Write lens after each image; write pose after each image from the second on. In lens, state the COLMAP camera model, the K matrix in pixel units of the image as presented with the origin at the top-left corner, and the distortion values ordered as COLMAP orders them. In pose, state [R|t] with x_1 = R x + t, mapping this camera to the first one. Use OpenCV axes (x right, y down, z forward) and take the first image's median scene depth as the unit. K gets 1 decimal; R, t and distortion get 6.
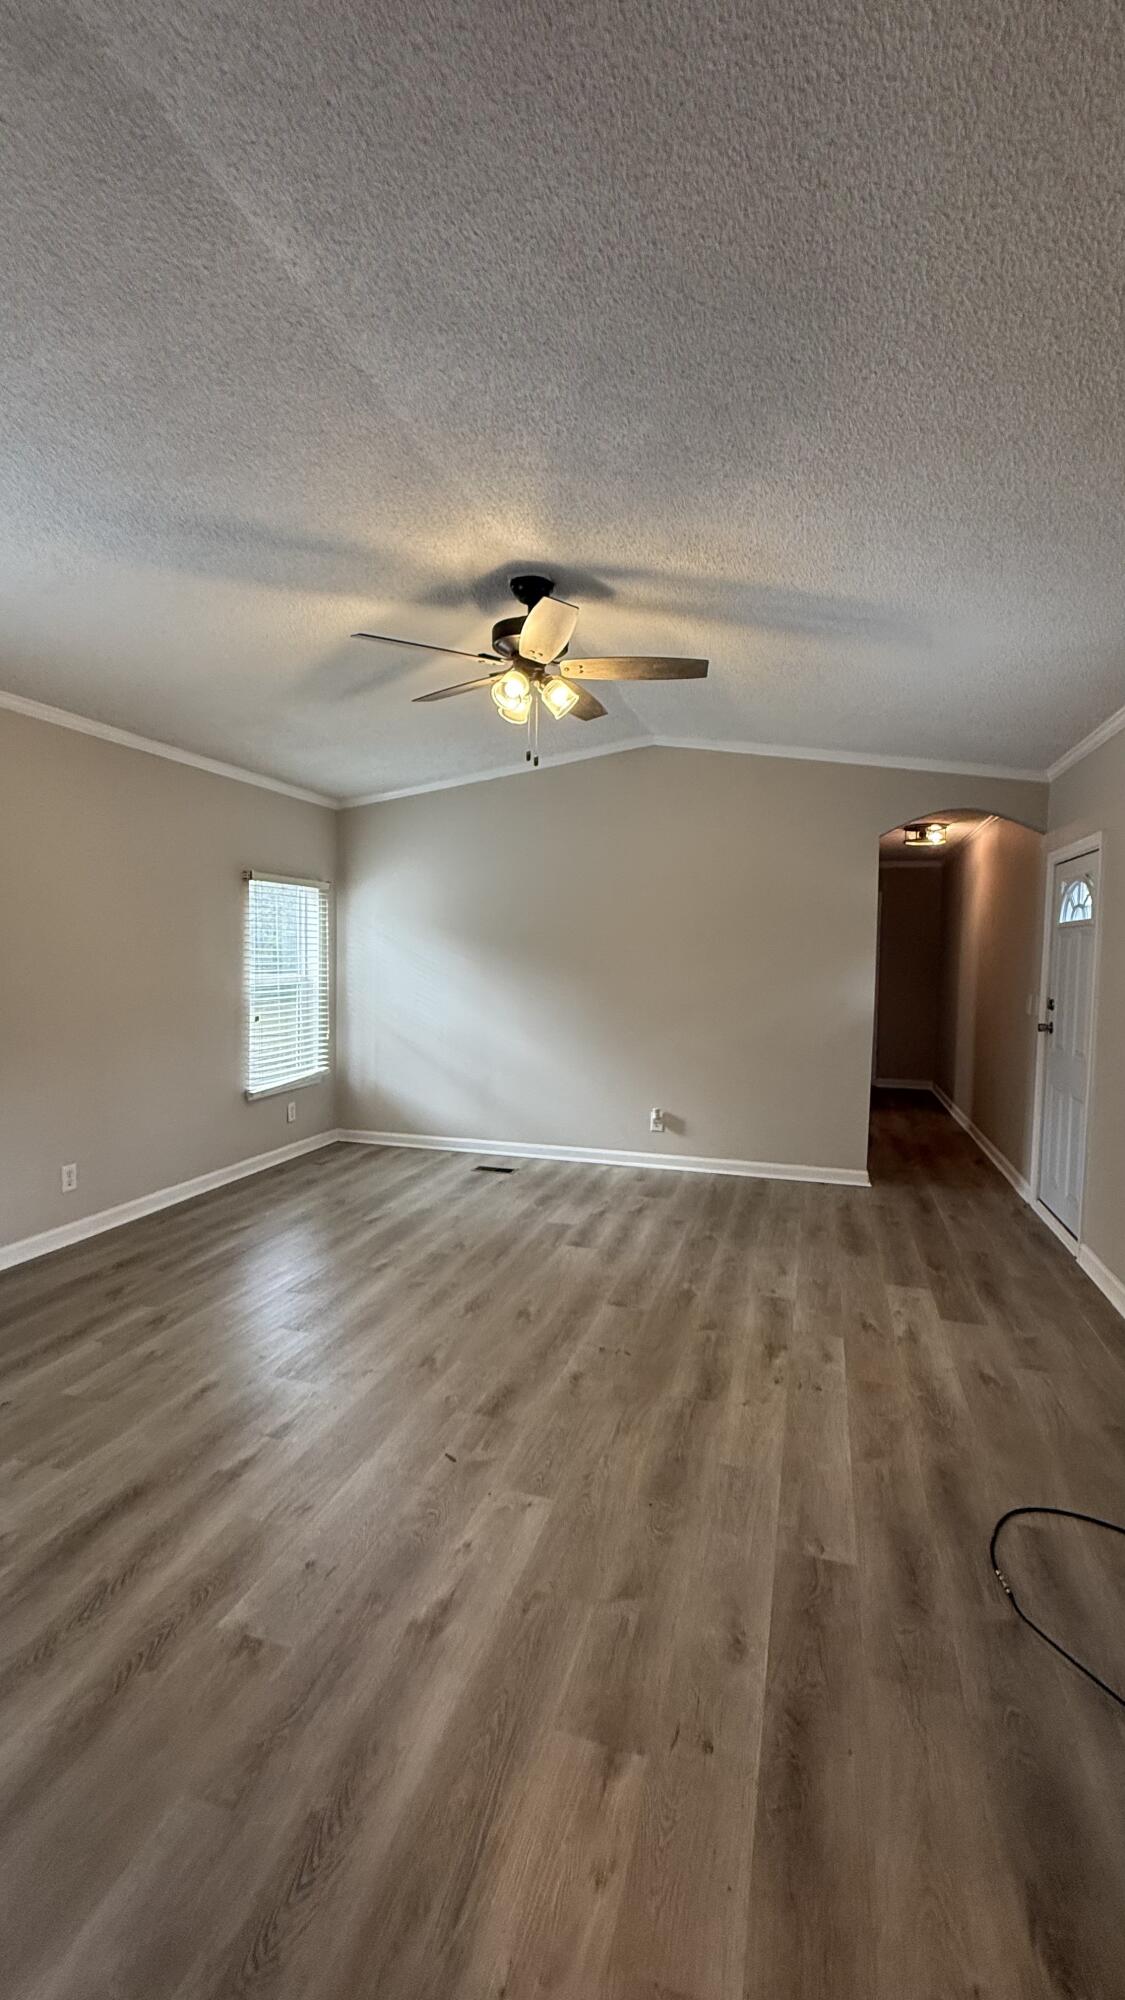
lens RADIAL K [[834.8, 0, 562.5], [0, 834.8, 1000.0], [0, 0, 1]] dist [-0.001234, 0.000159]
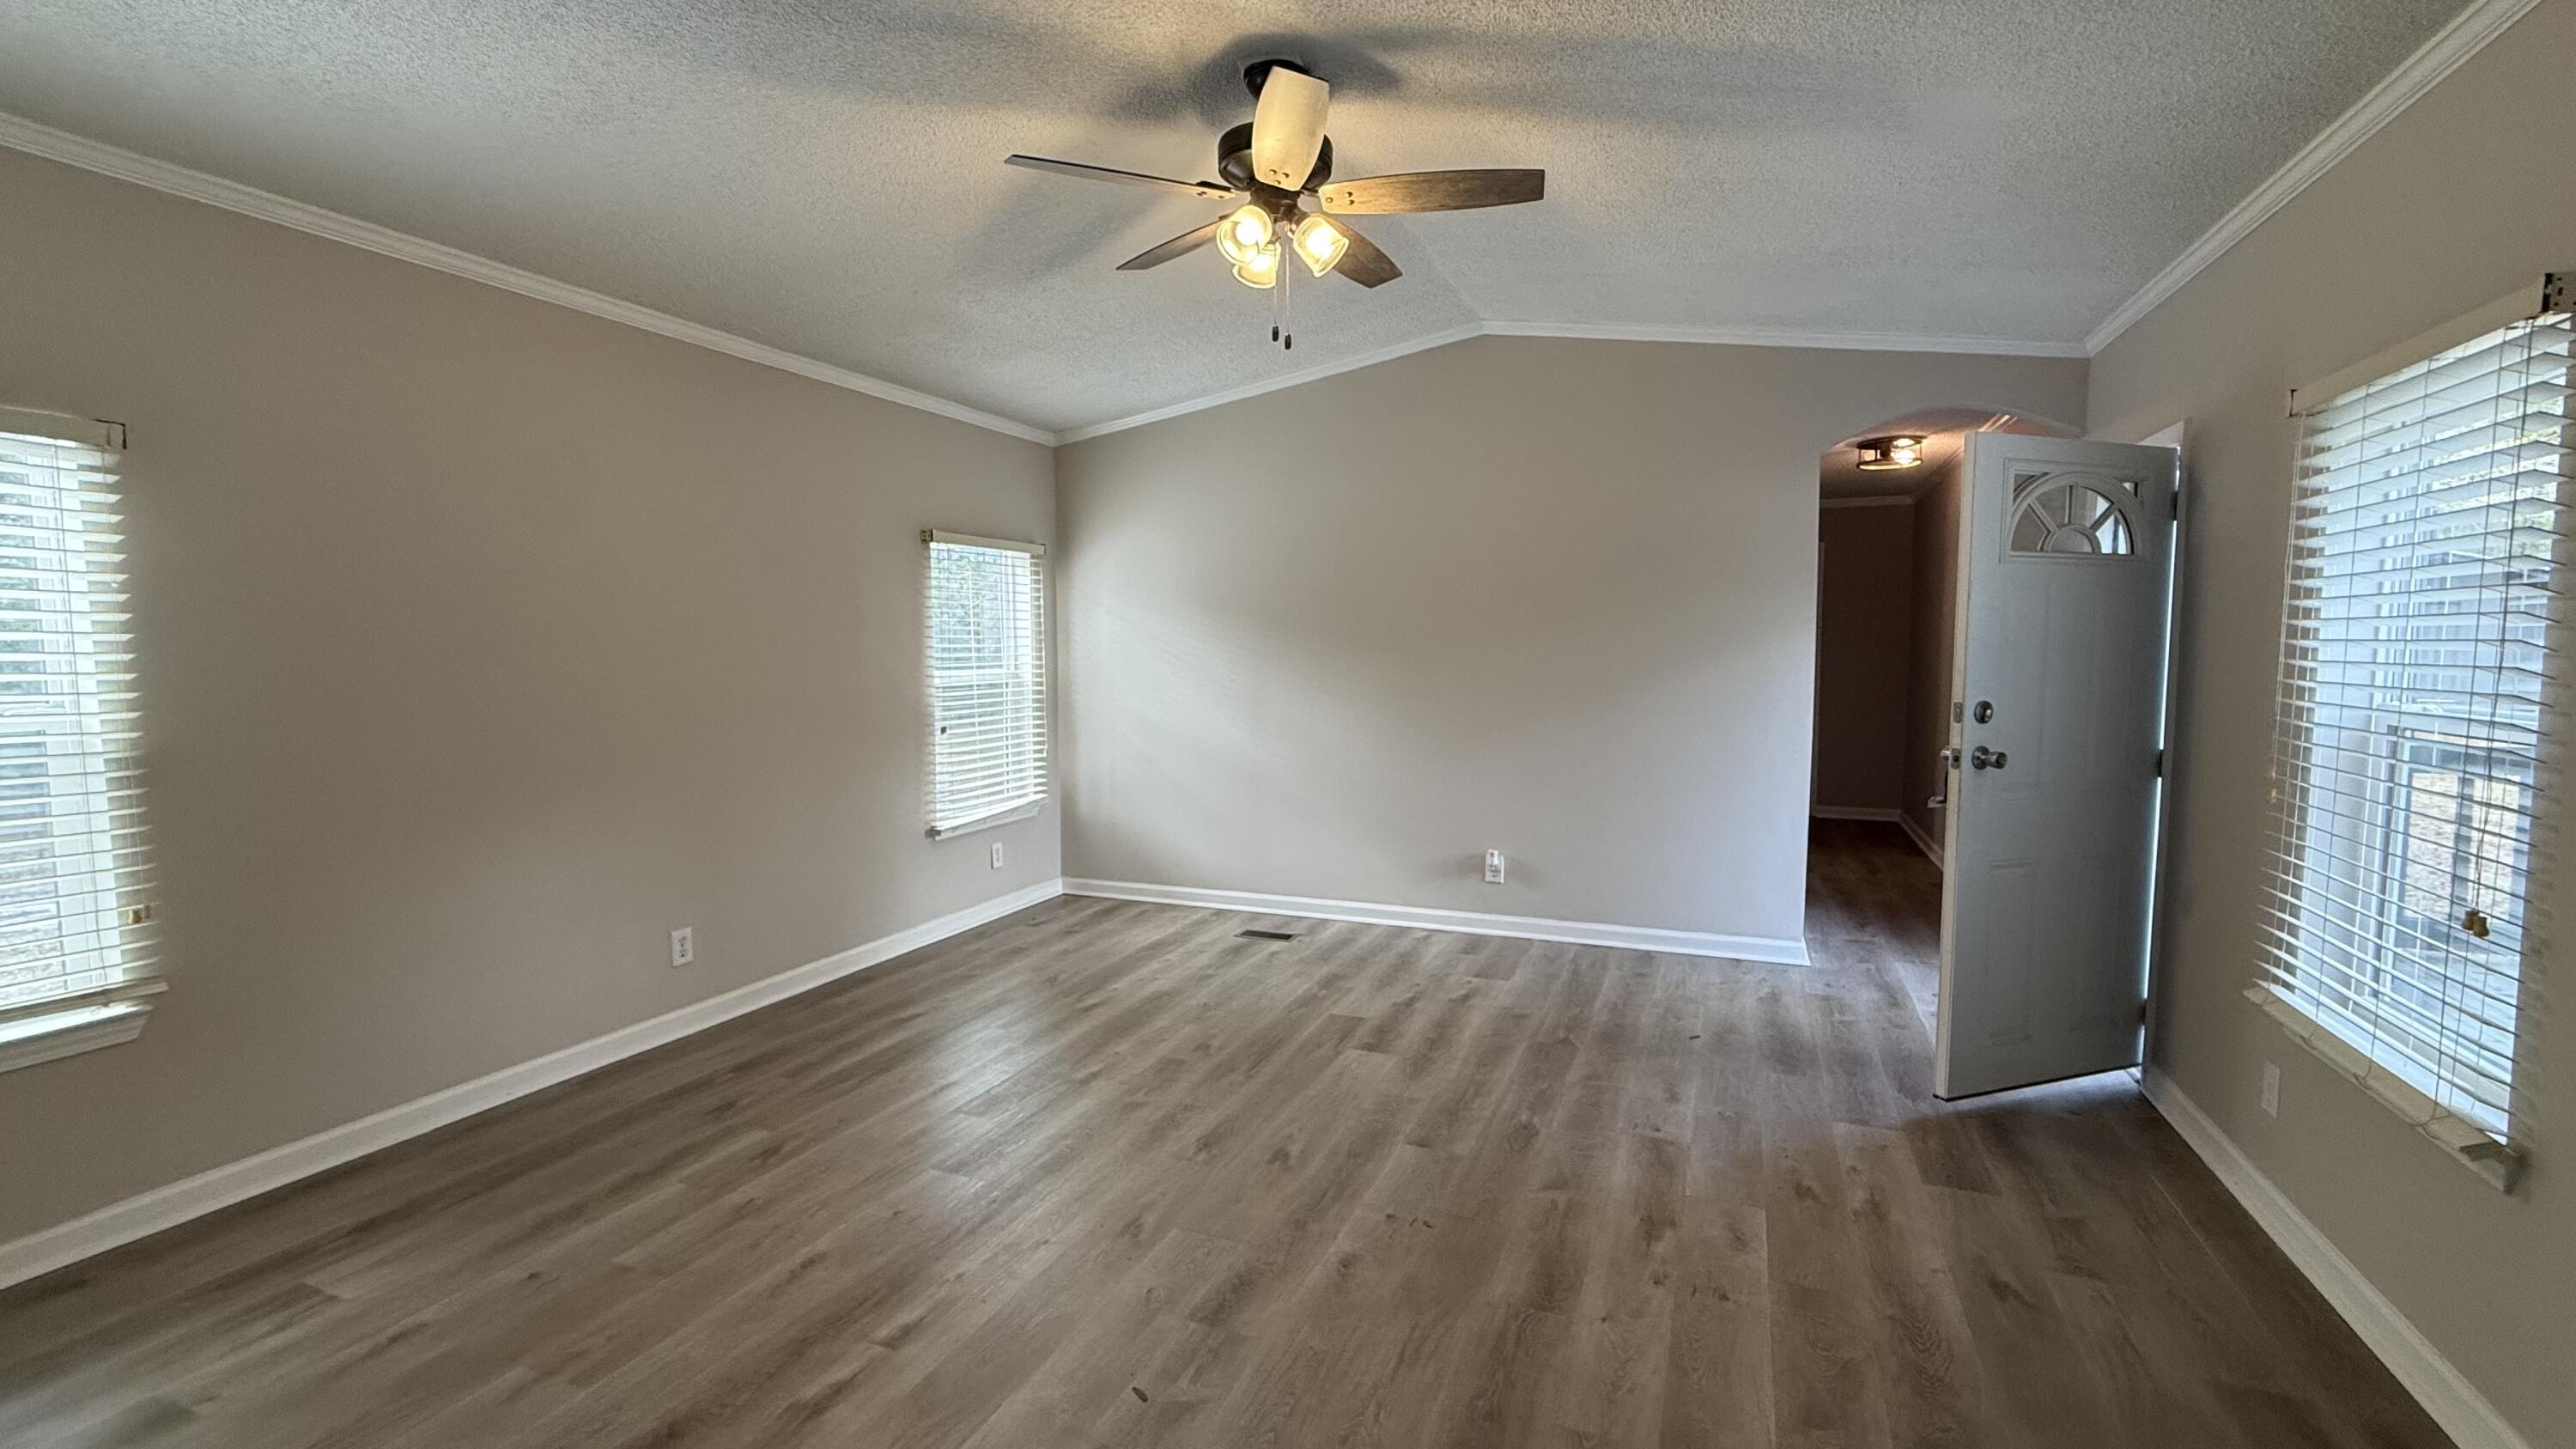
lens RADIAL K [[1075.3, 0, 1288.0], [0, 1075.3, 724.5], [0, 0, 1]] dist [-0.001234, 0.000159]
pose [[0.995135, -0.011452, -0.097849, 0.044658], [0.013292, 0.999746, 0.018175, 0.006051], [0.097616, -0.019387, 0.995035, 0.116931]]
